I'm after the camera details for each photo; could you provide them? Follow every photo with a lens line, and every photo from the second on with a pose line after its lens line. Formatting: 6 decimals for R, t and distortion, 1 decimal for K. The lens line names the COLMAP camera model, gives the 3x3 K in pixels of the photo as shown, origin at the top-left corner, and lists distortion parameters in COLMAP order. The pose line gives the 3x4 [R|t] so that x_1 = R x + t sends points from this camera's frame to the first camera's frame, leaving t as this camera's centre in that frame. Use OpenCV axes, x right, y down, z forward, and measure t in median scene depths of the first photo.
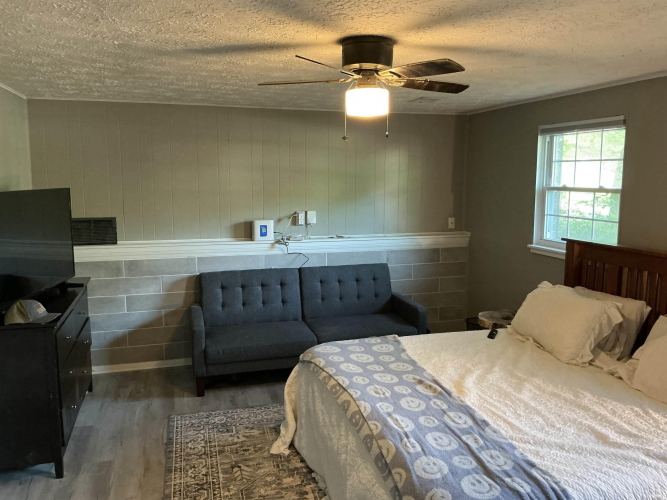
lens RADIAL K [[559.2, 0, 322.8], [0, 559.2, 248.6], [0, 0, 1]] dist [-0.002414, -0.003740]
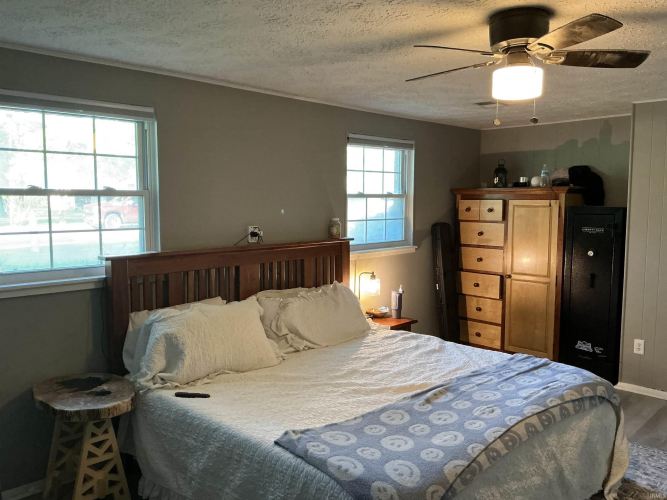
lens RADIAL K [[548.8, 0, 333.5], [0, 548.8, 250.0], [0, 0, 1]] dist [0.116846, -0.250488]
pose [[-0.509207, -0.085723, 0.856364, -0.506351], [0.111043, 0.980167, 0.164143, -0.166940], [-0.853451, 0.178676, -0.489589, 1.585370]]
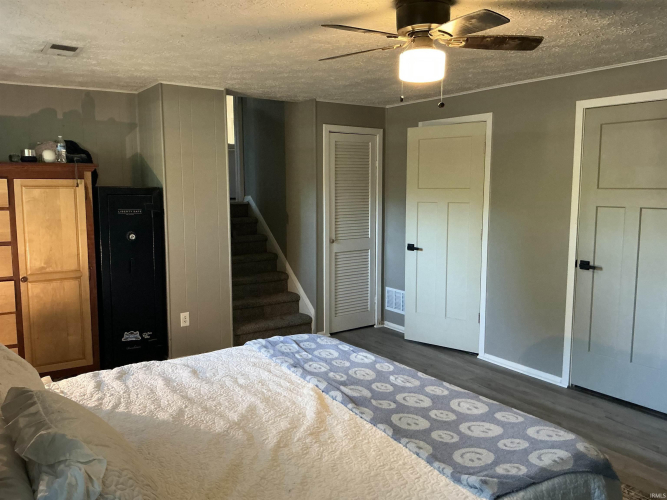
lens RADIAL K [[548.8, 0, 333.5], [0, 548.8, 250.0], [0, 0, 1]] dist [0.116846, -0.250488]
pose [[-0.944251, 0.034879, -0.327375, 0.495826], [-0.047872, 0.969258, 0.241345, -0.164270], [0.325728, 0.243562, -0.913553, 1.728008]]
